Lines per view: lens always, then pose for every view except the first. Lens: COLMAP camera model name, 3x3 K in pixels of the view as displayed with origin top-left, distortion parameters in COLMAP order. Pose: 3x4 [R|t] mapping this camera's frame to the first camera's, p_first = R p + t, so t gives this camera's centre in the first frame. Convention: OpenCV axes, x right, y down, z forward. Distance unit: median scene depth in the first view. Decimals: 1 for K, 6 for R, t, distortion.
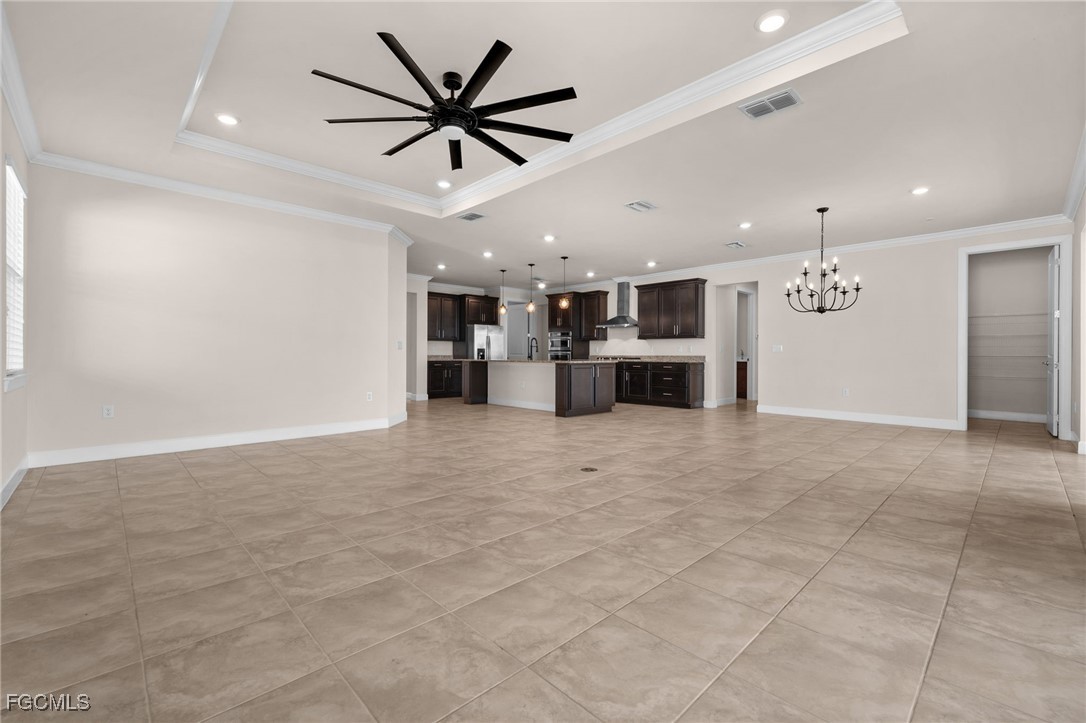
lens RADIAL K [[459.3, 0, 550.9], [0, 459.3, 356.1], [0, 0, 1]] dist [-0.007089, 0.000039]
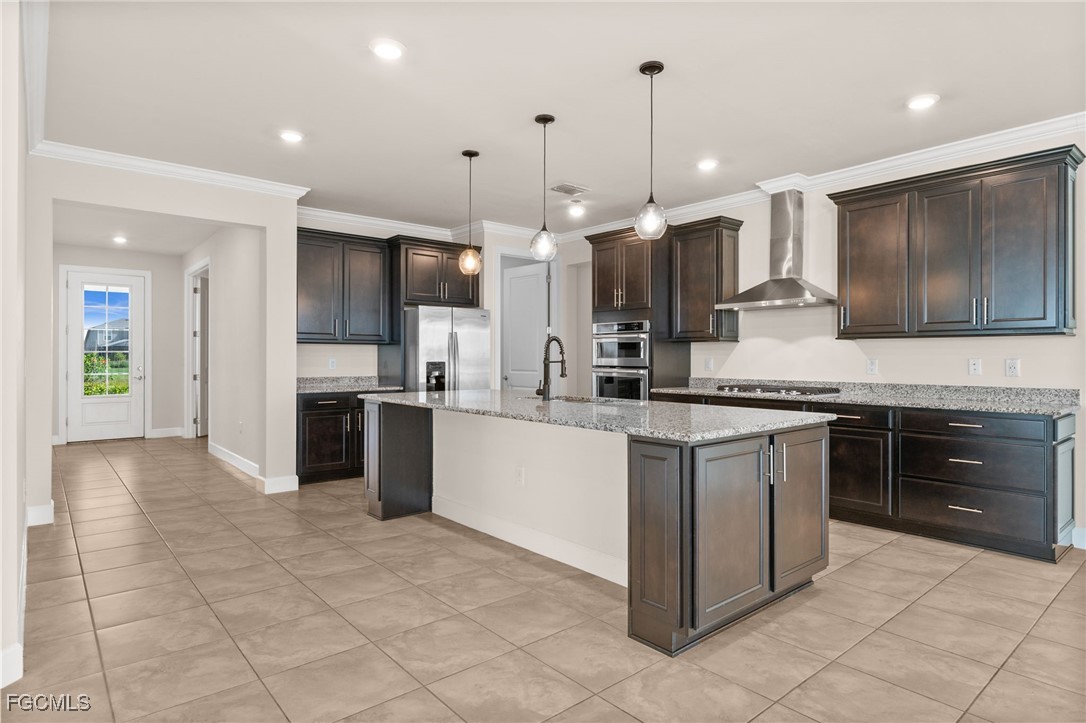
lens RADIAL K [[594.2, 0, 548.0], [0, 594.2, 354.4], [0, 0, 1]] dist [-0.003627, 0.001794]
pose [[0.997565, -0.001623, -0.069722, -0.008568], [0.001009, 0.999960, -0.008842, -0.019370], [0.069734, 0.008751, 0.997527, 0.475817]]
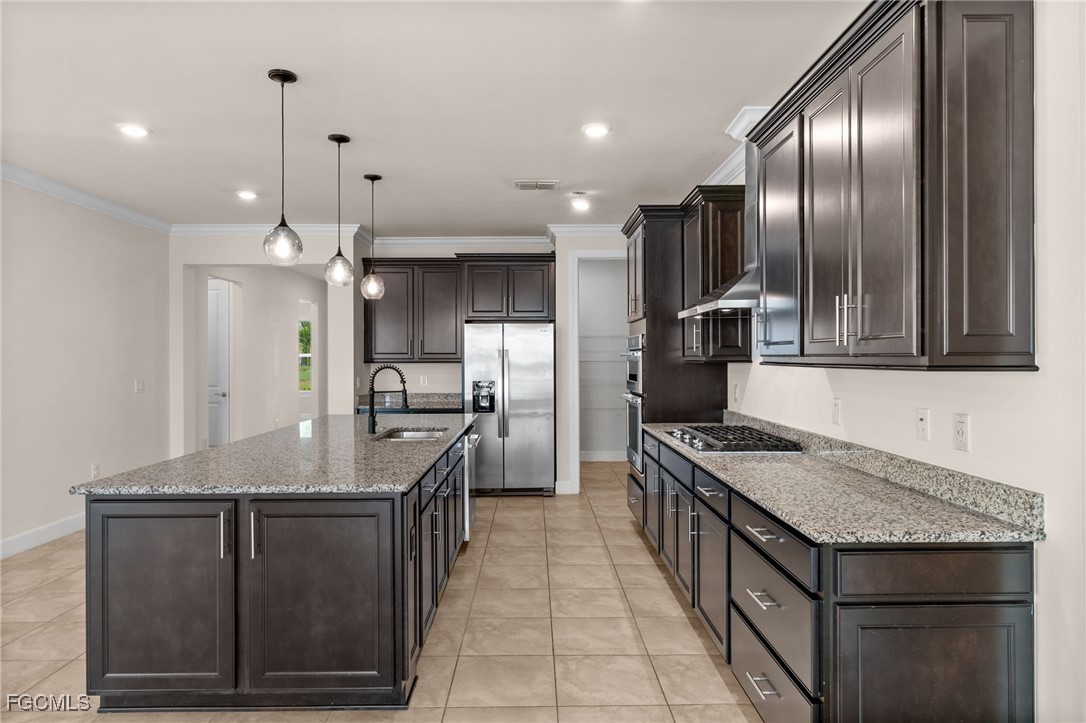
lens RADIAL K [[643.9, 0, 552.0], [0, 643.9, 372.7], [0, 0, 1]] dist [-0.028643, 0.000814]
pose [[0.732650, 0.011652, -0.680506, 0.308353], [0.003744, 0.999769, 0.021150, -0.037562], [0.680596, -0.018044, 0.732437, 0.646836]]
